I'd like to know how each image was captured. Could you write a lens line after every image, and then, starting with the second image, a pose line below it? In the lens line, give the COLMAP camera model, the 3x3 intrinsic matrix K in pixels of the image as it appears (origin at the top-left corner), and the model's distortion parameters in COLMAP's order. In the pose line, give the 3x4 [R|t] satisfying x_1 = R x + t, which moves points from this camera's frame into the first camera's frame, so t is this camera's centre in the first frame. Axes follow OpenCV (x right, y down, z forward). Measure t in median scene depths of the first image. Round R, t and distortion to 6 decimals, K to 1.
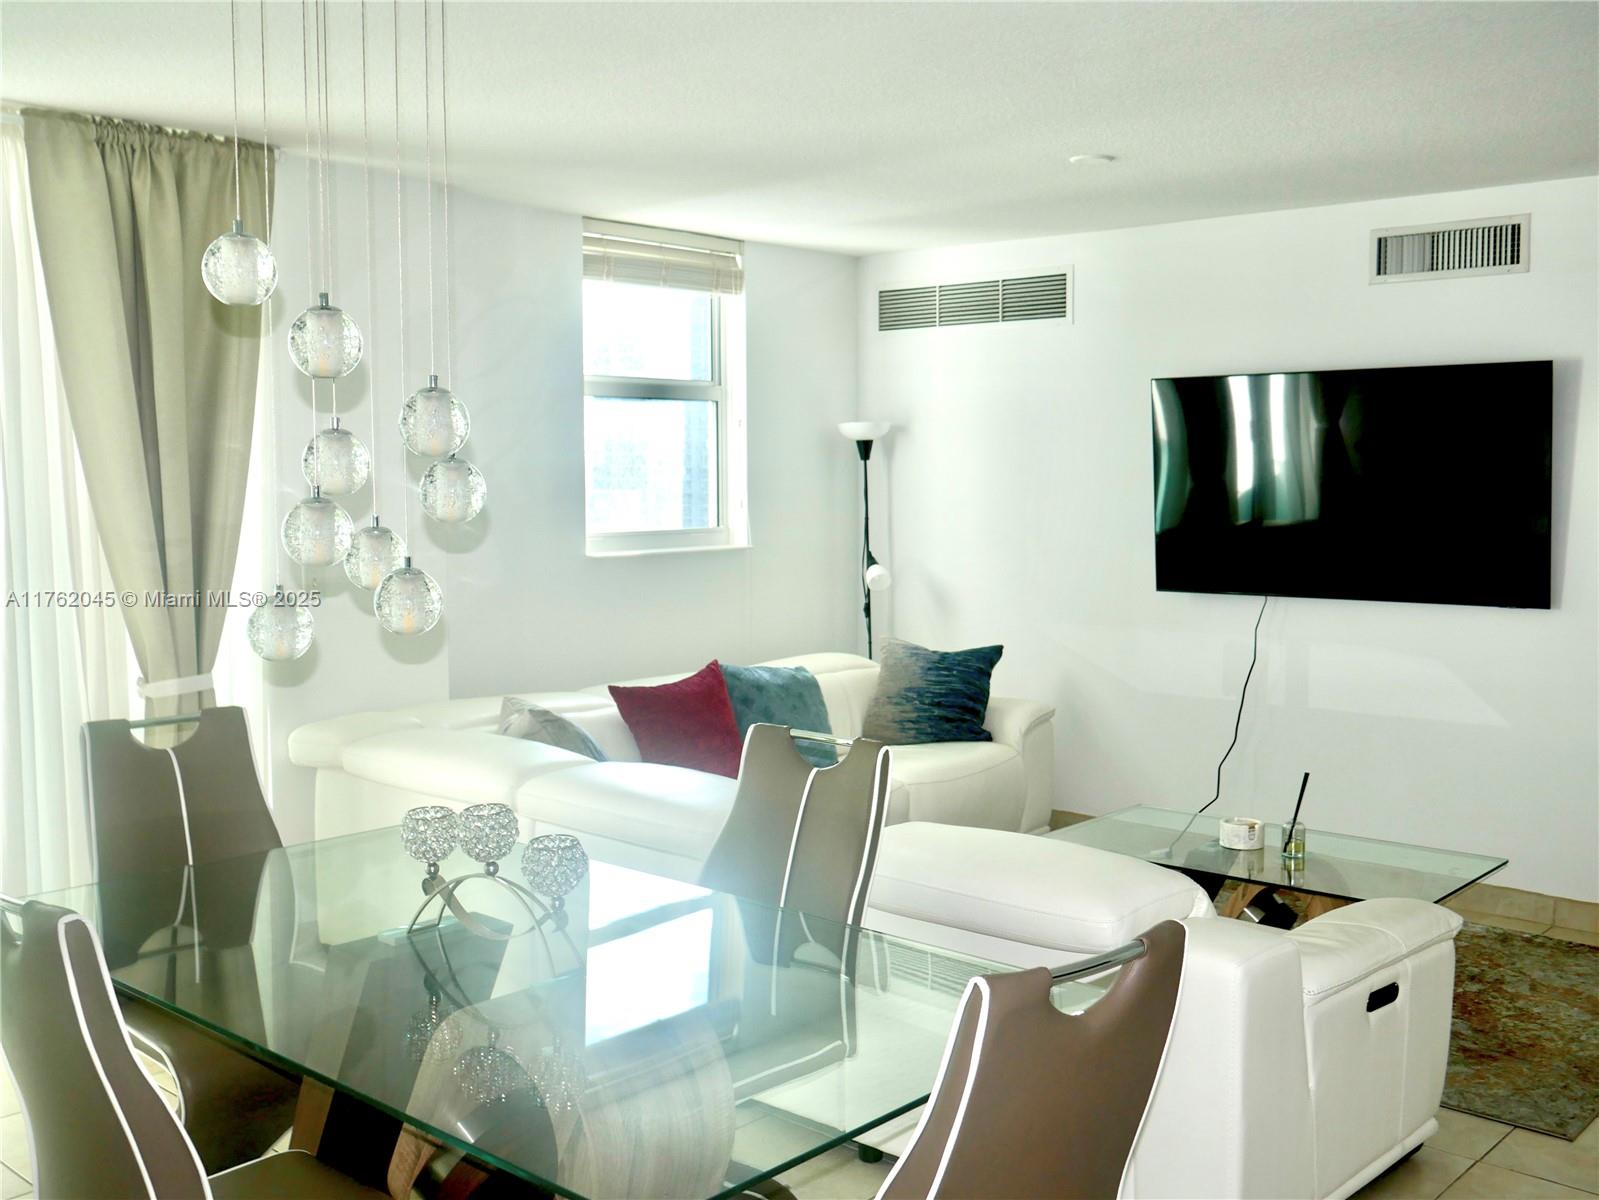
lens RADIAL K [[1594.7, 0, 799.5], [0, 1594.7, 600.0], [0, 0, 1]] dist [-0.074081, -0.003185]
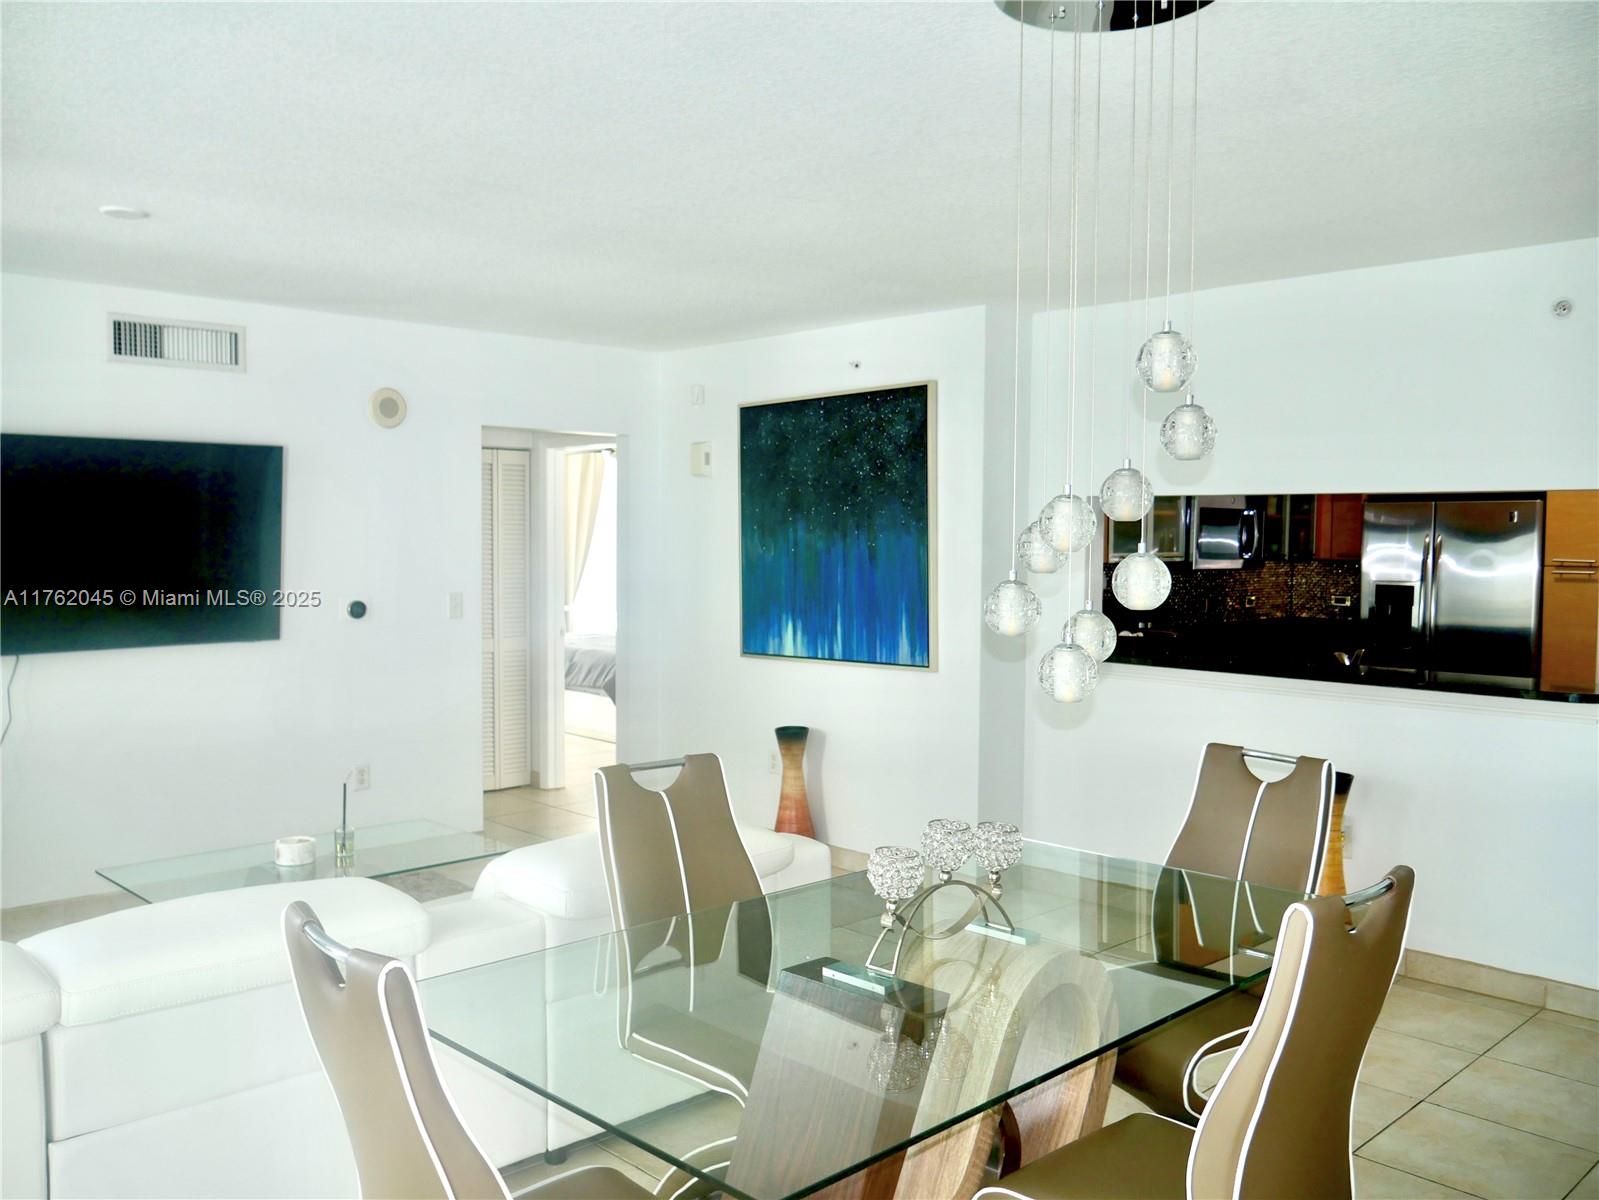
lens RADIAL K [[1324.4, 0, 799.5], [0, 1324.4, 600.0], [0, 0, 1]] dist [-0.032501, 0.004299]
pose [[0.049913, -0.043430, 0.997809, -0.478774], [0.072620, 0.996568, 0.039743, -0.032049], [-0.996110, 0.070477, 0.052896, 0.432310]]
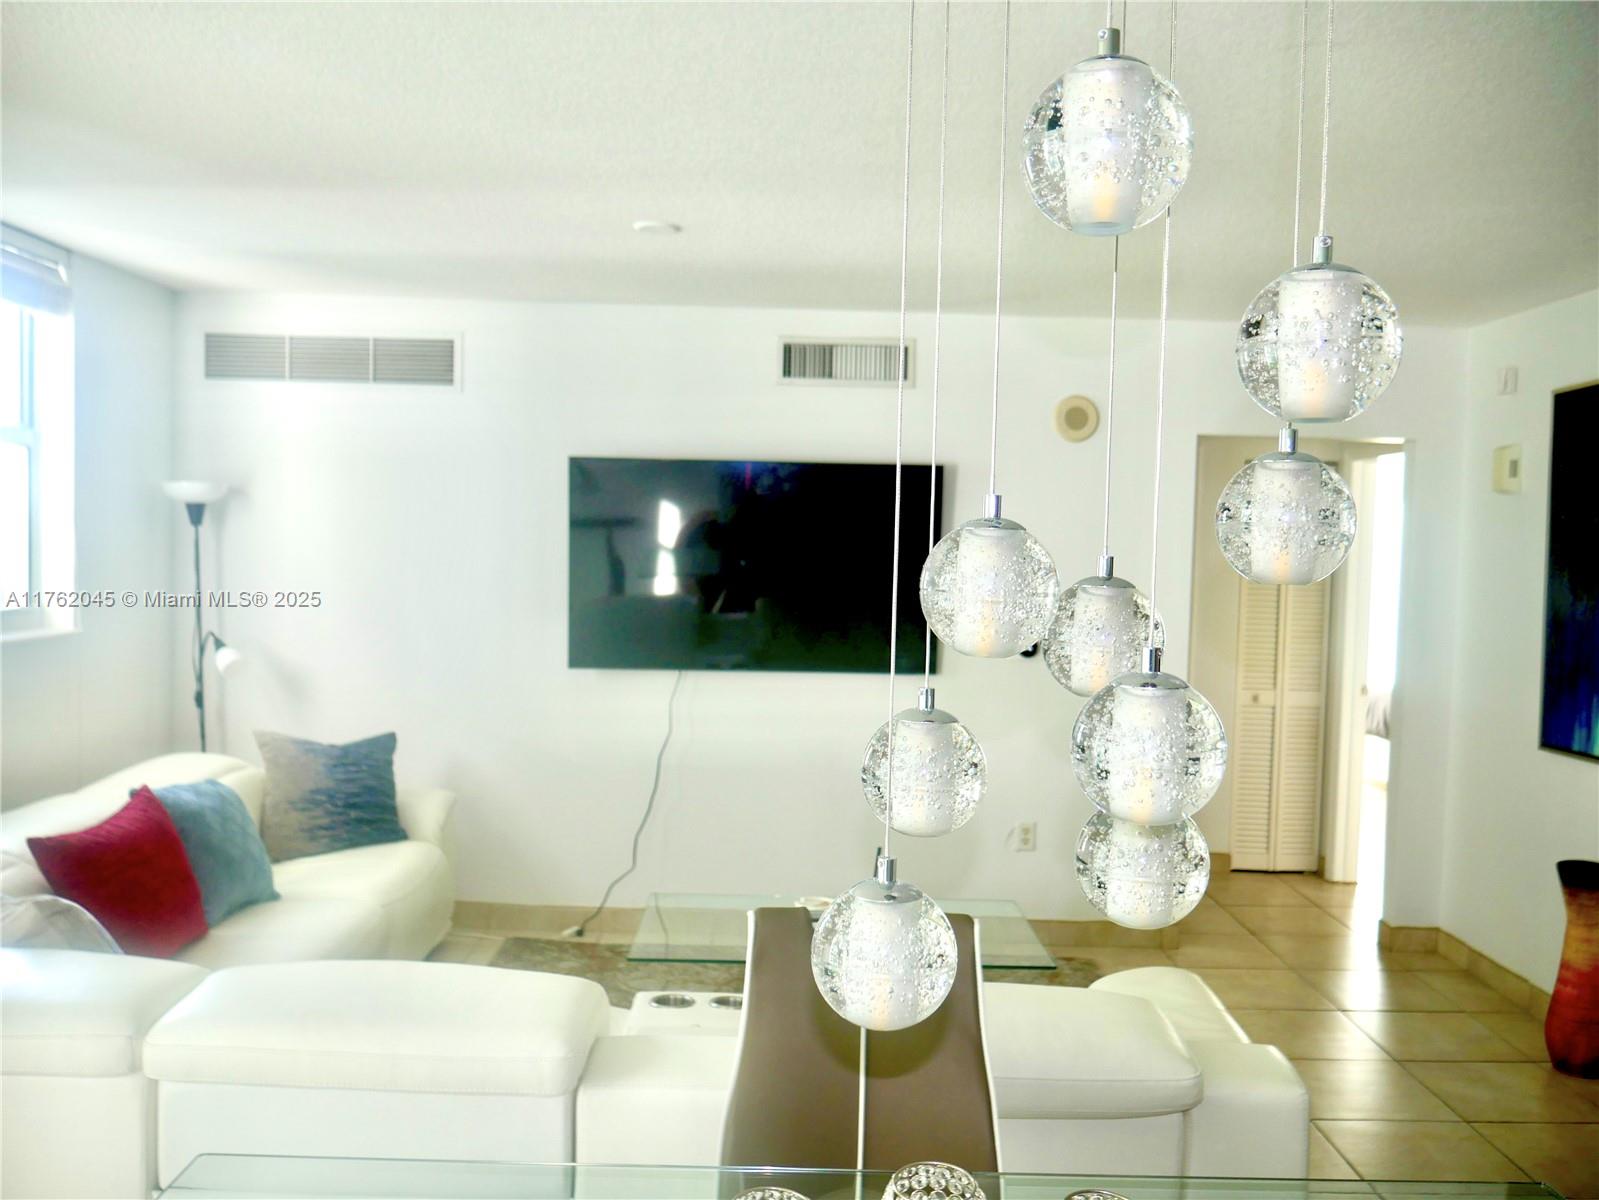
lens RADIAL K [[1324.4, 0, 799.5], [0, 1324.4, 600.0], [0, 0, 1]] dist [-0.032501, 0.004299]
pose [[0.727562, -0.006764, 0.686009, -0.235032], [0.025923, 0.999508, -0.017638, -0.029704], [-0.685552, 0.030616, 0.727380, 0.287072]]
